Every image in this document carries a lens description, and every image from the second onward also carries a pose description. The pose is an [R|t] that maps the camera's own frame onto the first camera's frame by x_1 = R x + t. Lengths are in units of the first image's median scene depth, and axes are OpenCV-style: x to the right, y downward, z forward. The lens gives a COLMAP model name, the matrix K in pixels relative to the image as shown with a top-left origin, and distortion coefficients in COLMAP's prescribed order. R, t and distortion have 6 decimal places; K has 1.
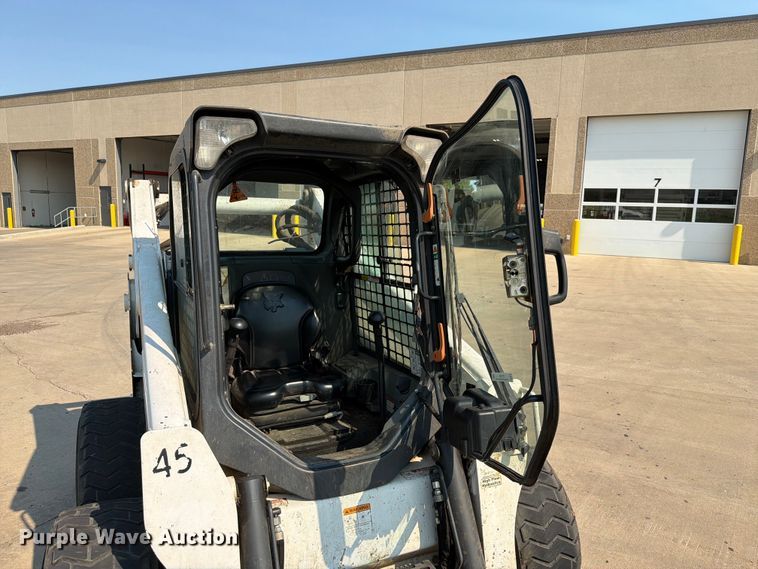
lens RADIAL K [[533.6, 0, 383.7], [0, 533.6, 290.1], [0, 0, 1]] dist [0.041923, -0.056437]
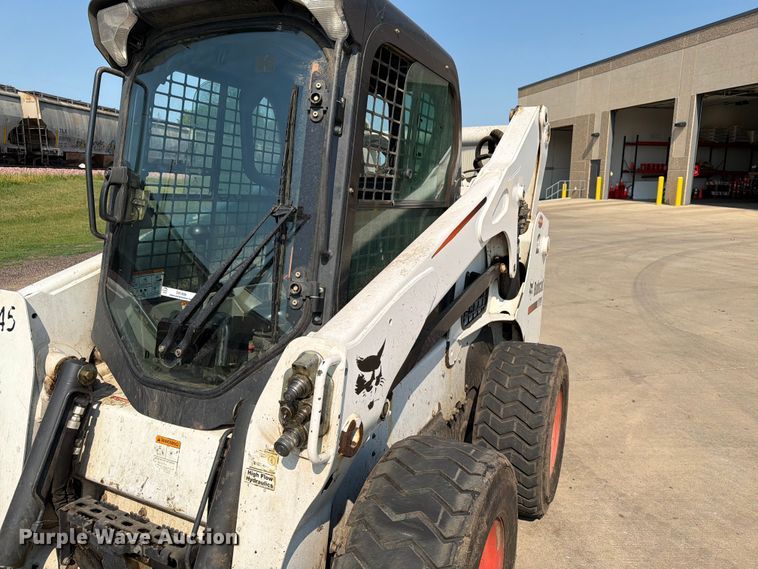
lens RADIAL K [[534.2, 0, 384.5], [0, 534.2, 284.0], [0, 0, 1]] dist [0.040541, -0.052395]
pose [[0.628621, 0.128606, -0.767004, 0.084227], [-0.105726, 0.991208, 0.079548, 0.005712], [0.770491, 0.031087, 0.636692, 0.075634]]
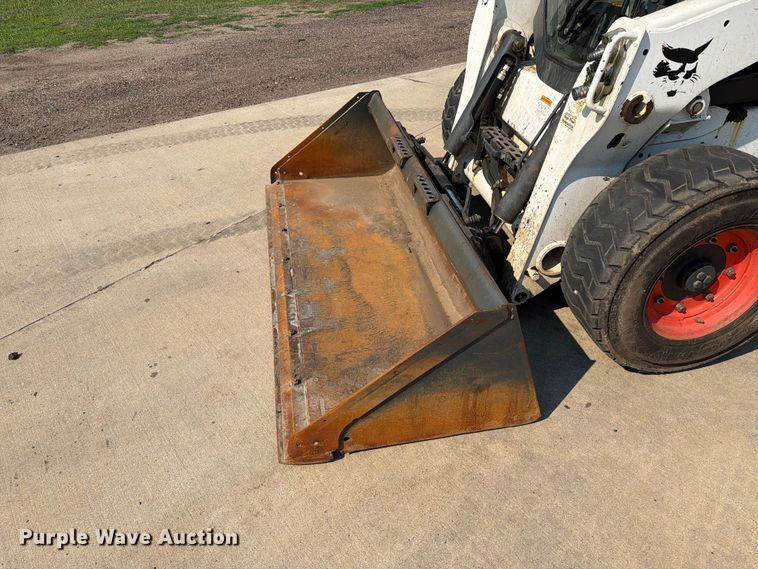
lens RADIAL K [[529.5, 0, 375.6], [0, 529.5, 287.2], [0, 0, 1]] dist [0.097488, -0.135756]
pose [[-0.253665, 0.562563, -0.786878, 0.133322], [-0.107191, 0.792126, 0.600871, 0.005338], [0.961335, 0.236766, -0.140633, 0.095558]]
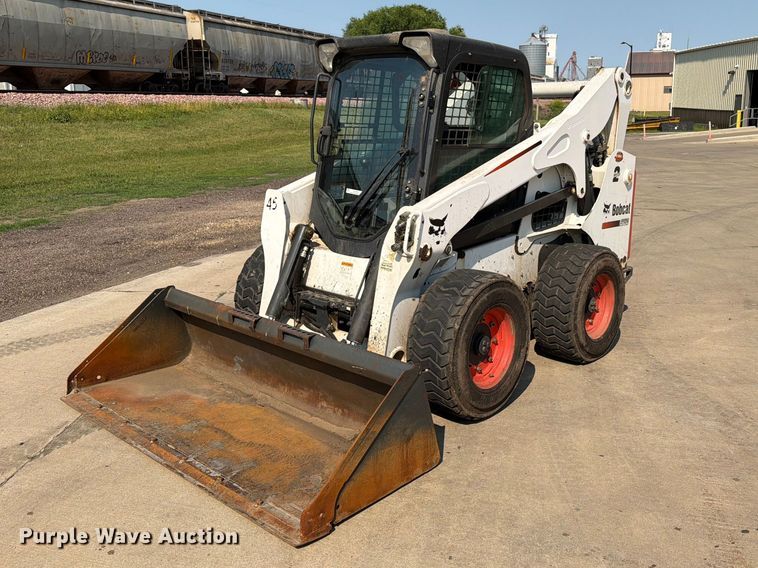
lens RADIAL K [[701.1, 0, 412.9], [0, 701.1, 239.2], [0, 0, 1]] dist [0.165114, -0.349633]
pose [[0.404645, 0.150353, -0.902029, 0.220866], [-0.119893, 0.986600, 0.110667, 0.005357], [0.906580, 0.063366, 0.417249, 0.025277]]
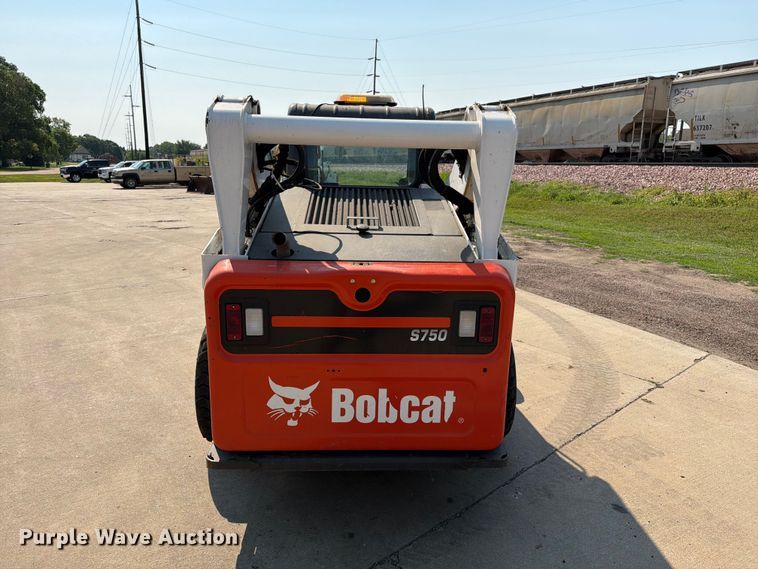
lens RADIAL K [[545.8, 0, 379.0], [0, 545.8, 284.5], [0, 0, 1]] dist [-0.003063, -0.006353]
pose [[-0.923483, -0.122705, 0.363486, -0.119327], [0.011887, 0.937863, 0.346803, -0.046182], [-0.383454, 0.324588, -0.864642, 0.346883]]
